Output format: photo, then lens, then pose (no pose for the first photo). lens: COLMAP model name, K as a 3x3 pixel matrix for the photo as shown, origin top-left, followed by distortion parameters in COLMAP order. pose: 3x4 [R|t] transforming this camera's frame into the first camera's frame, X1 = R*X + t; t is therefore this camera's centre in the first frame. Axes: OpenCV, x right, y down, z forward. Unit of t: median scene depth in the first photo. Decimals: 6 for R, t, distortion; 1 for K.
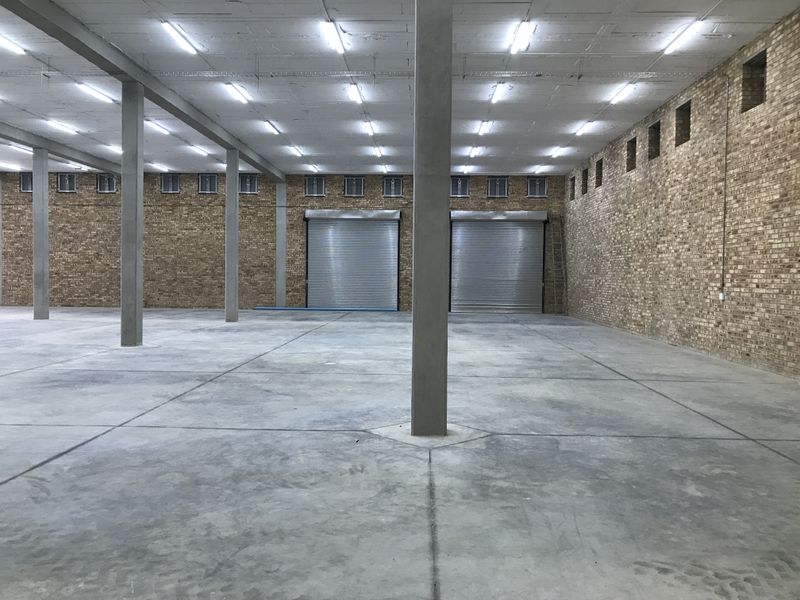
lens RADIAL K [[662.3, 0, 393.6], [0, 662.3, 300.1], [0, 0, 1]] dist [0.036098, -0.057258]
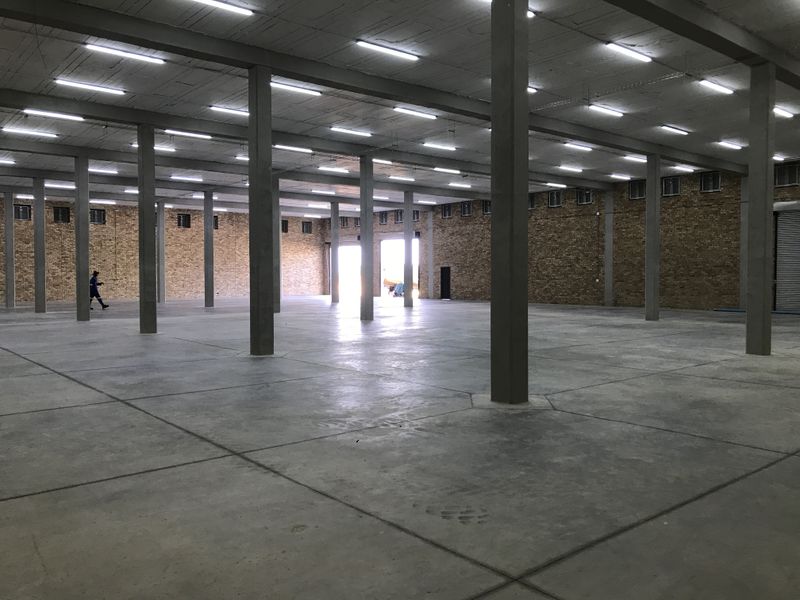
lens RADIAL K [[662.3, 0, 400.5], [0, 662.3, 306.5], [0, 0, 1]] dist [0.036098, -0.057258]
pose [[0.671078, 0.023001, -0.741030, 0.425583], [-0.018002, 0.999729, 0.014728, 0.004658], [0.741168, 0.003457, 0.671311, 0.009226]]
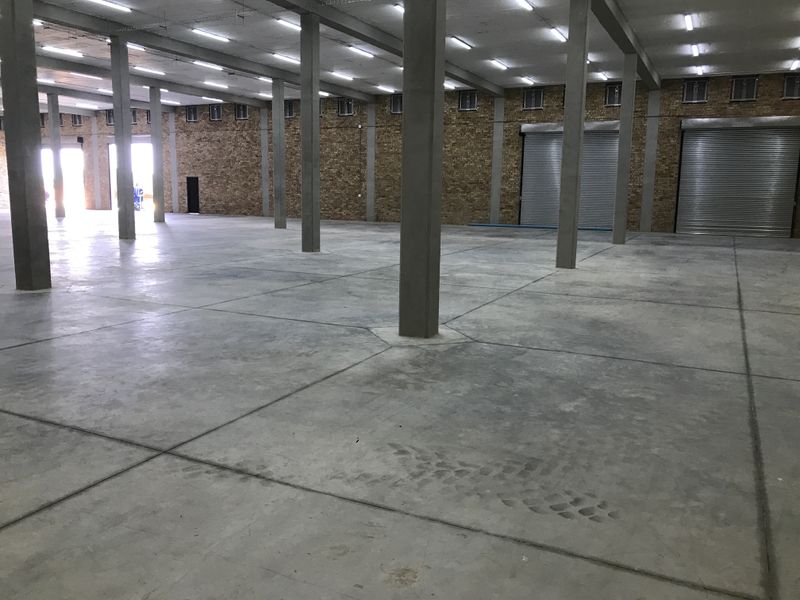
lens RADIAL K [[662.3, 0, 394.5], [0, 662.3, 297.0], [0, 0, 1]] dist [0.036098, -0.057258]
pose [[0.910946, 0.068619, -0.406778, 0.232575], [-0.020492, 0.992378, 0.121514, 0.004331], [0.412015, -0.102357, 0.905410, 0.005889]]
